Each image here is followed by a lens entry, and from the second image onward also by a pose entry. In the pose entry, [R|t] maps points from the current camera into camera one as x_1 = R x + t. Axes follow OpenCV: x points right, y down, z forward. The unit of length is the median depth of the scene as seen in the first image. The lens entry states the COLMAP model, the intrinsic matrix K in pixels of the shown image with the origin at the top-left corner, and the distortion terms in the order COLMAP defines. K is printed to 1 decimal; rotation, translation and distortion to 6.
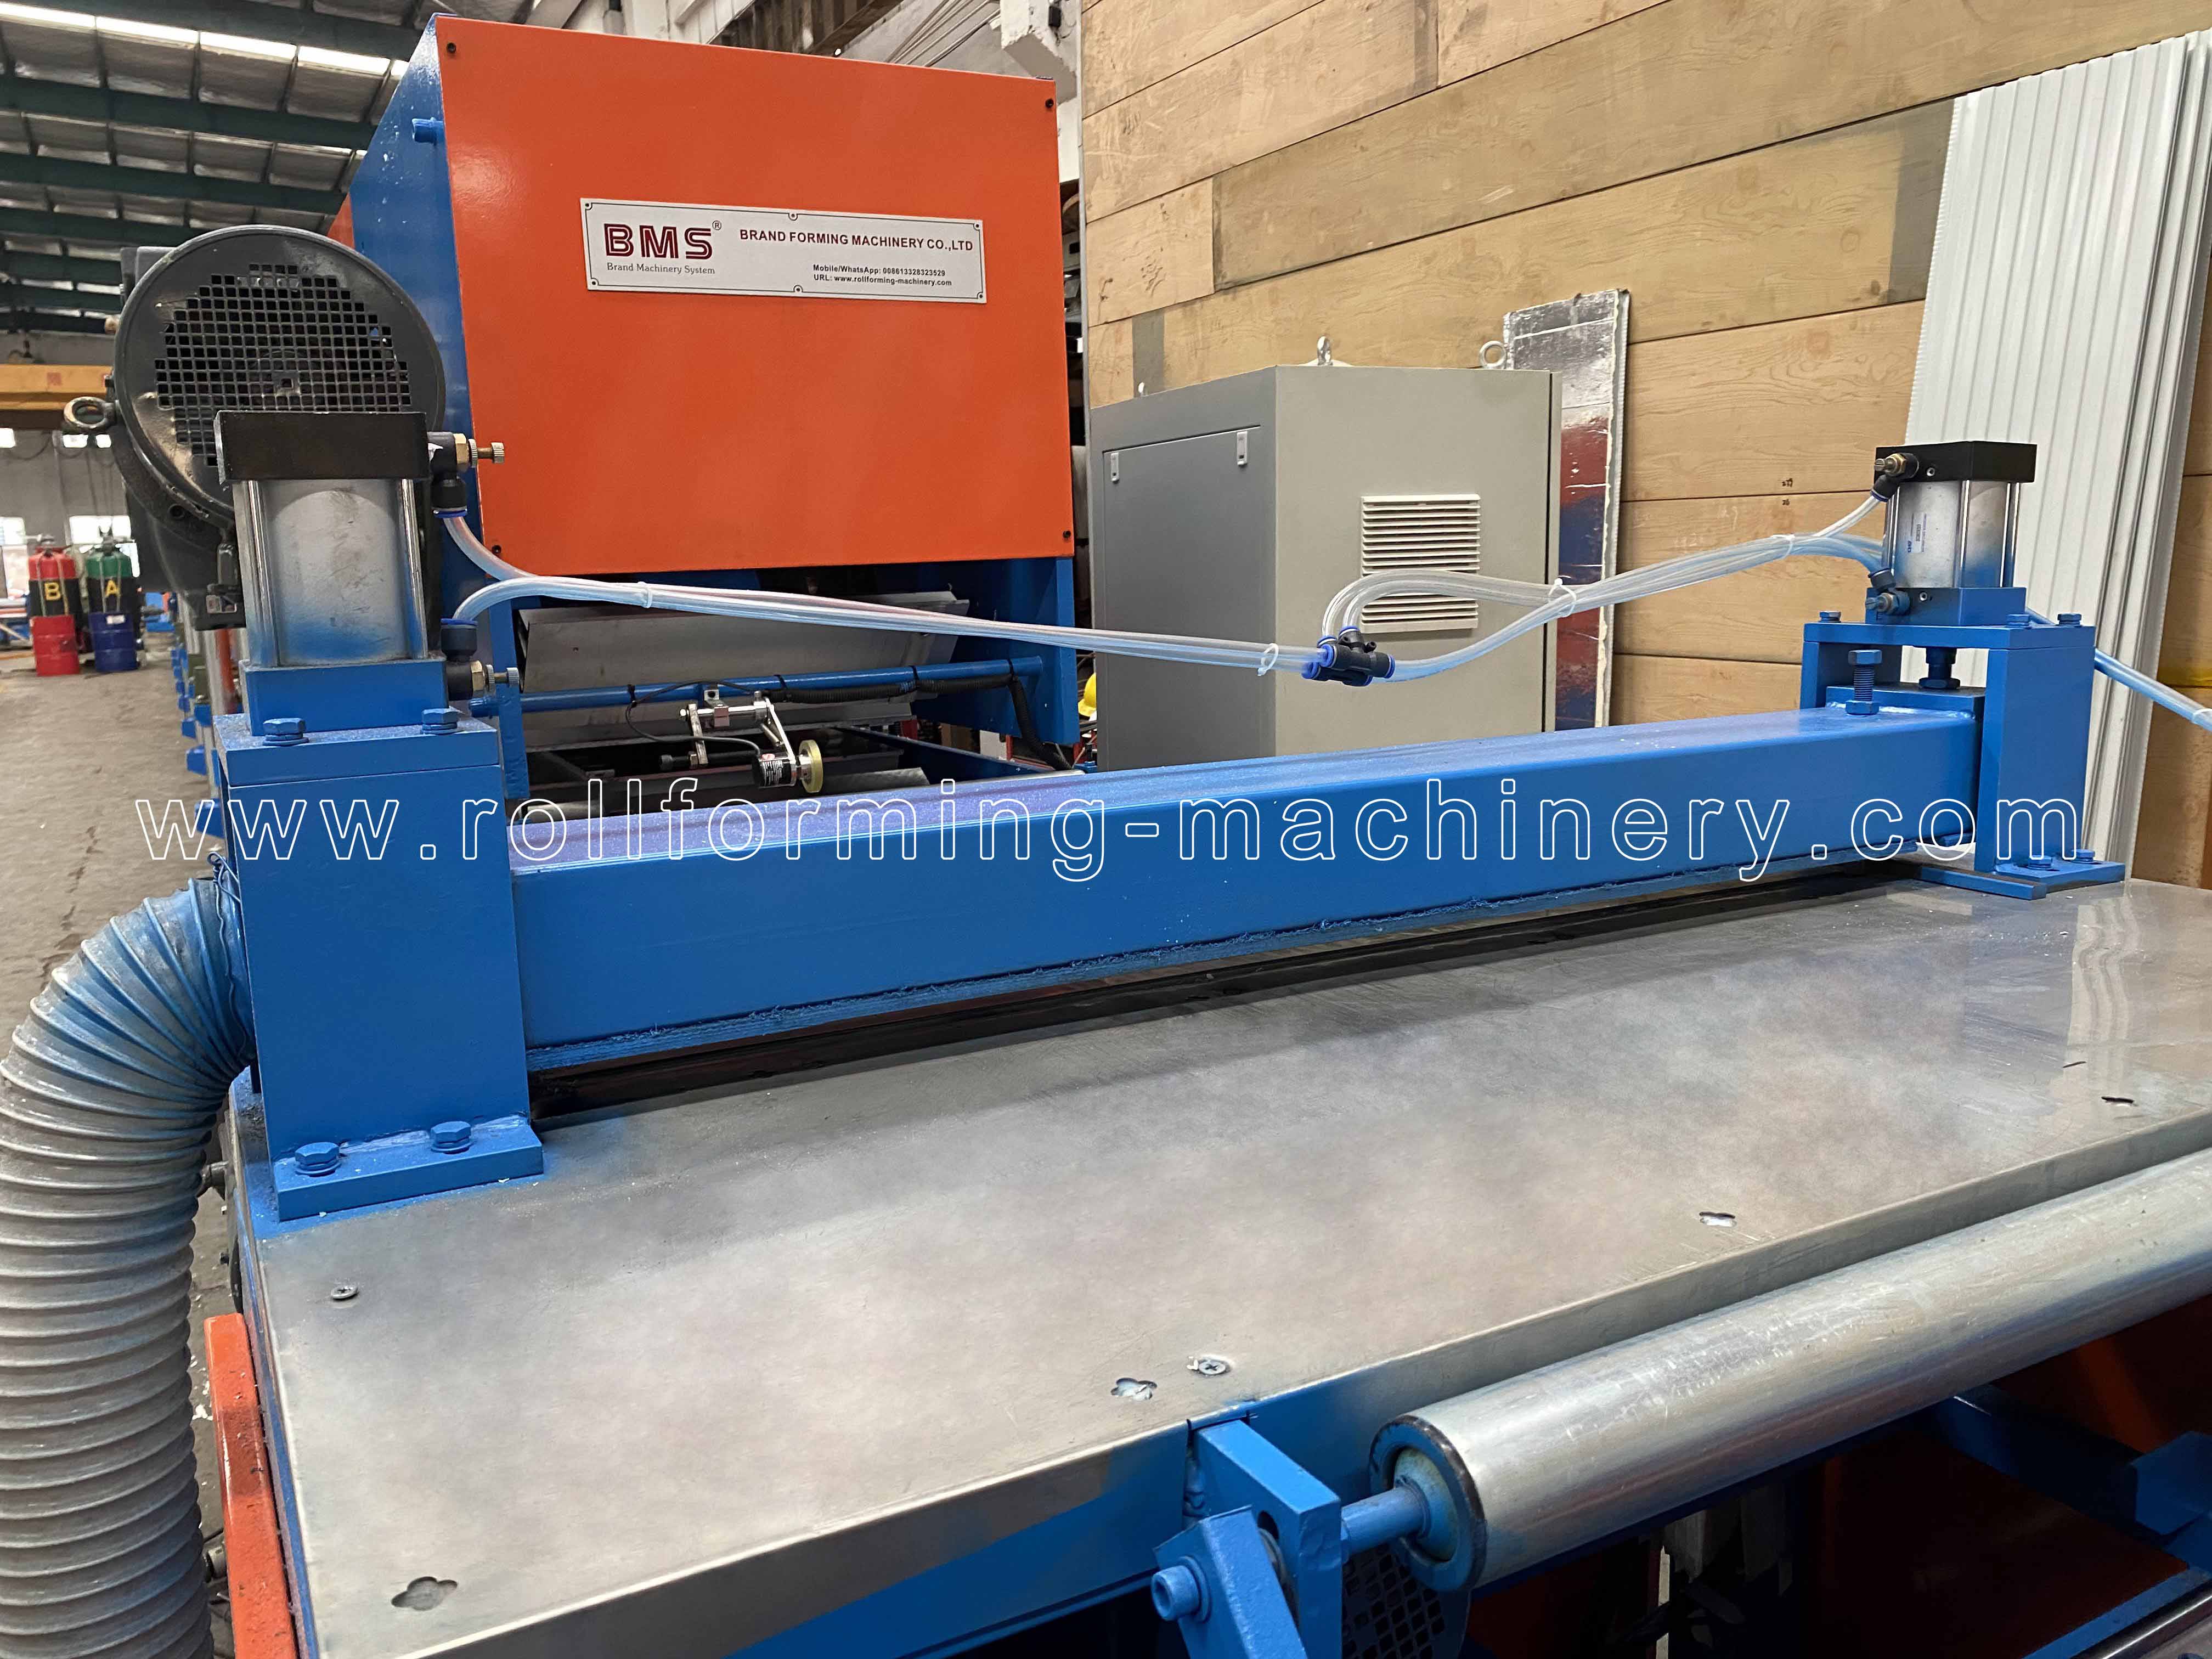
lens RADIAL K [[1701.4, 0, 1106.0], [0, 1701.4, 829.5], [0, 0, 1]] dist [0.054177, -0.044706]
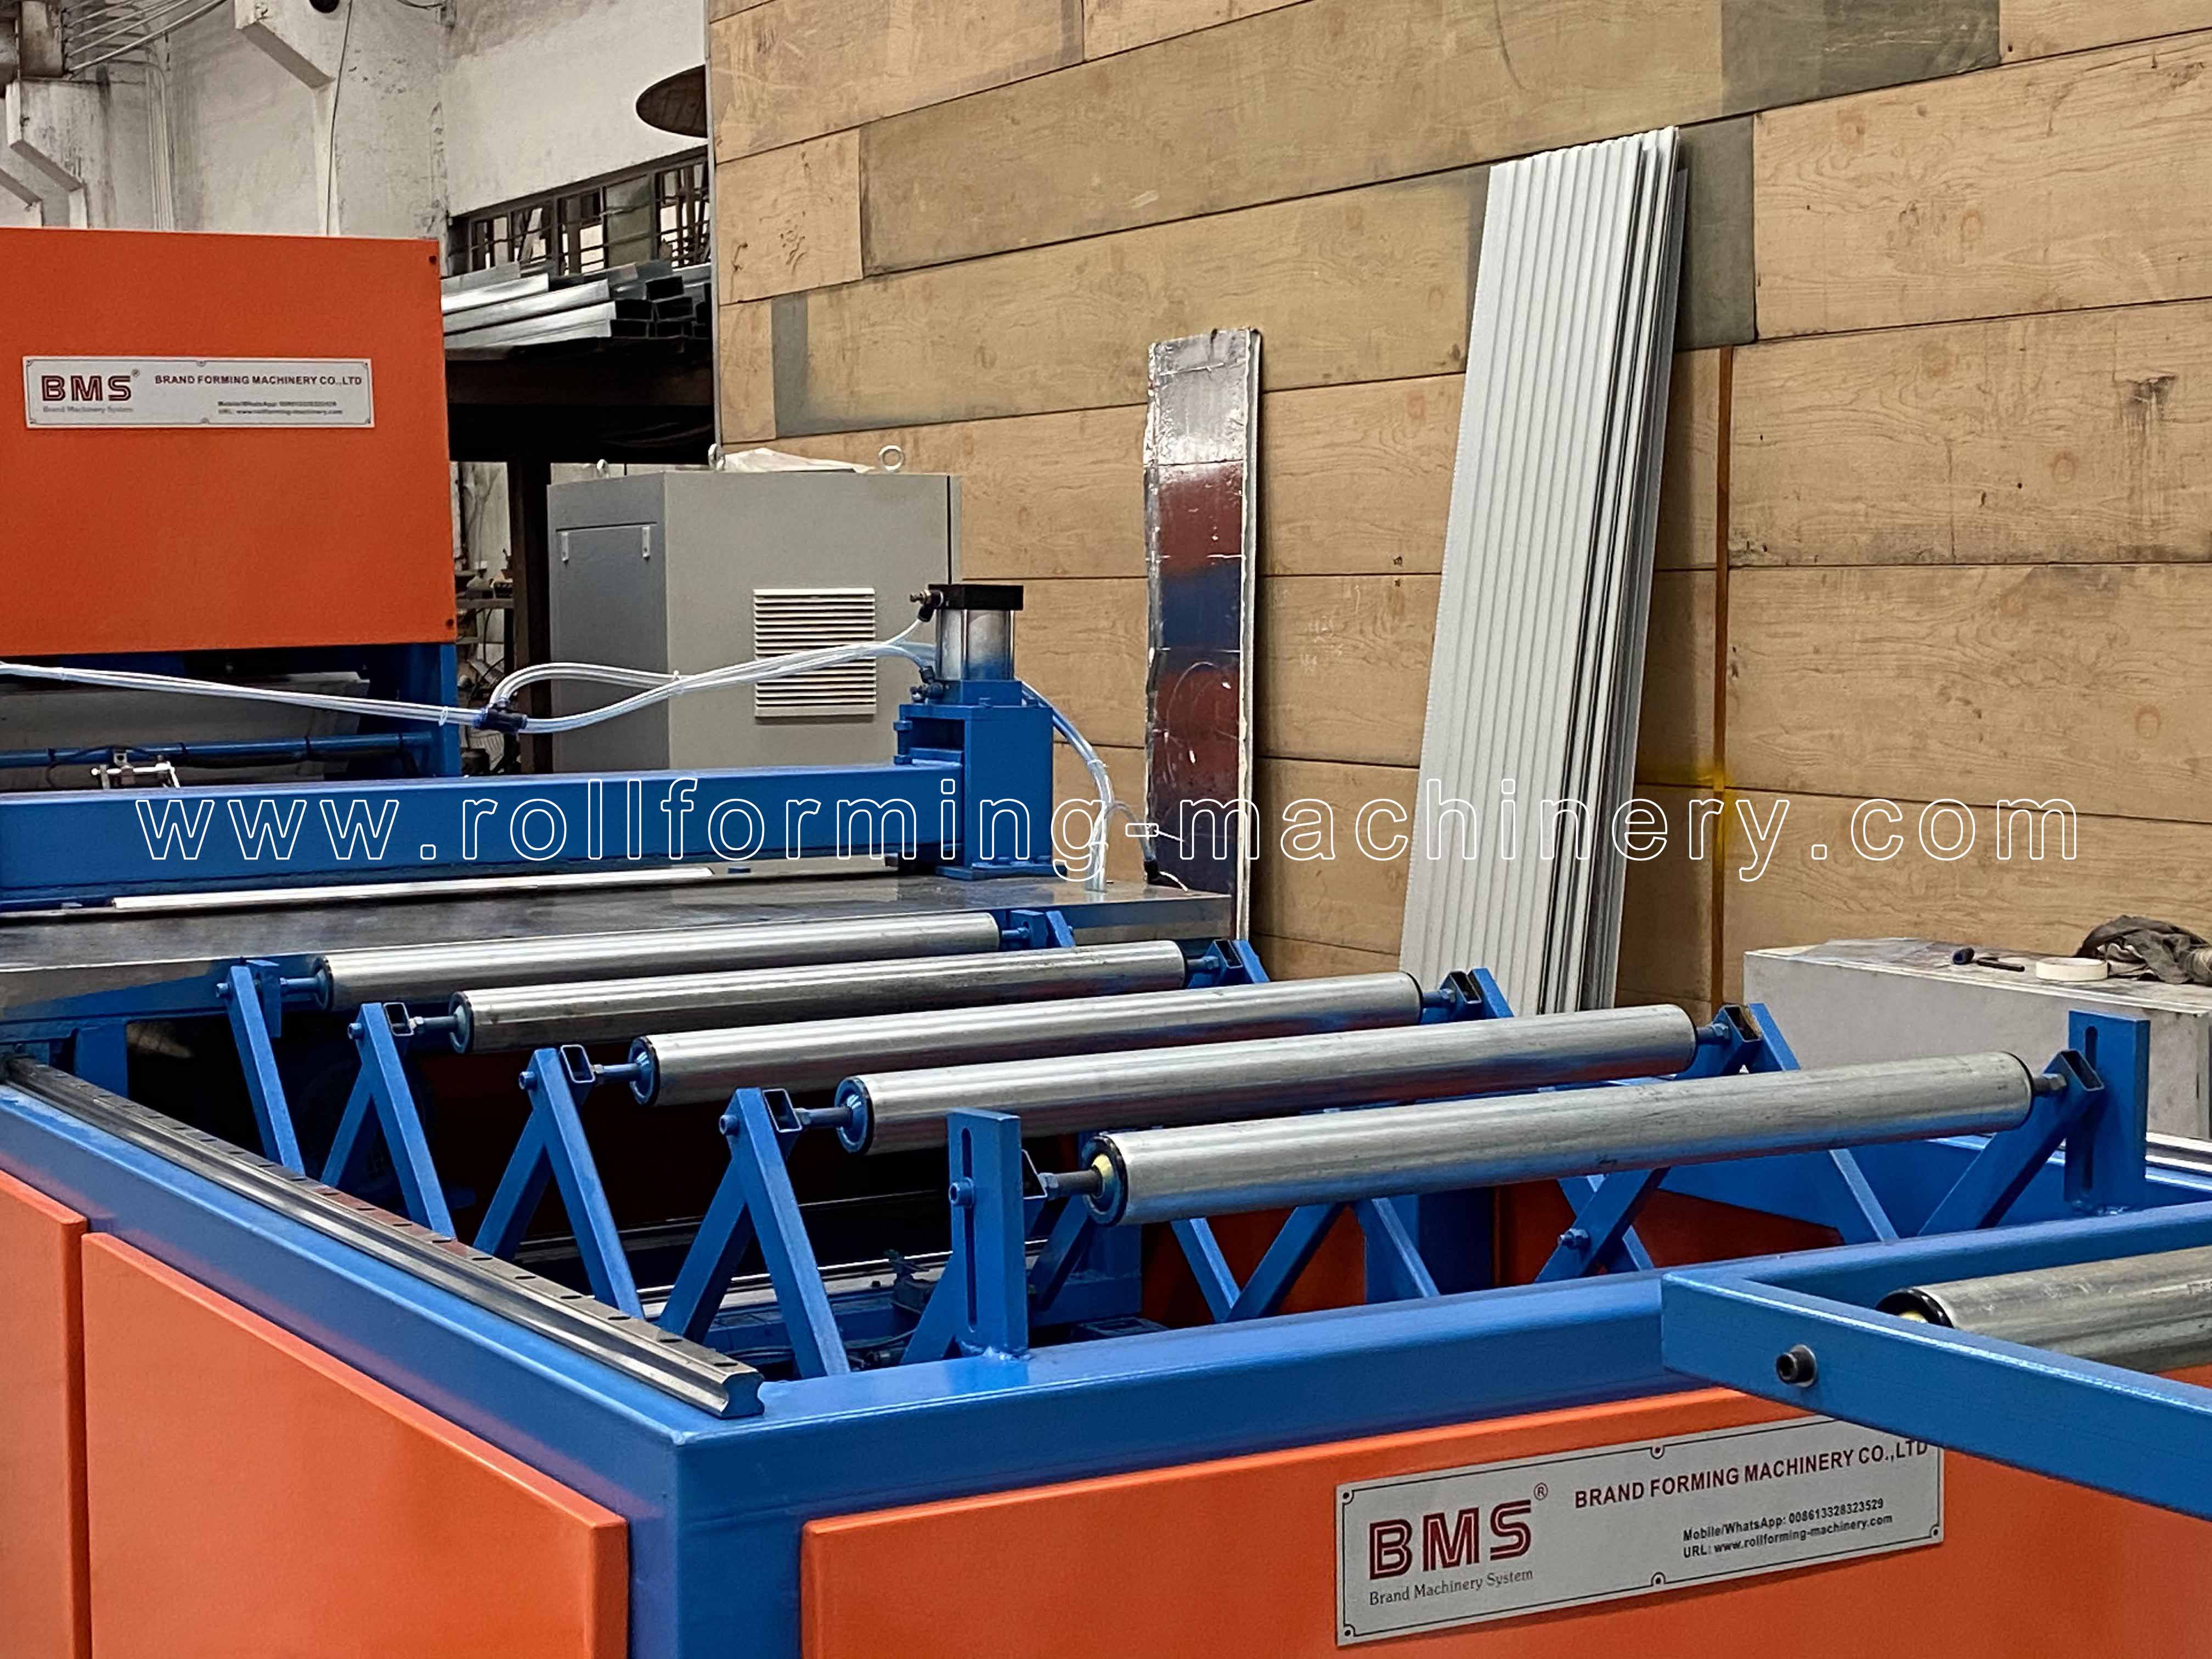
lens RADIAL K [[3668.9, 0, 1106.0], [0, 3668.9, 829.5], [0, 0, 1]] dist [0.305464, -0.960480]
pose [[0.999928, 0.008499, 0.008421, 0.216617], [-0.007642, 0.995244, -0.097112, 0.108952], [-0.009207, 0.097041, 0.995238, -0.791116]]
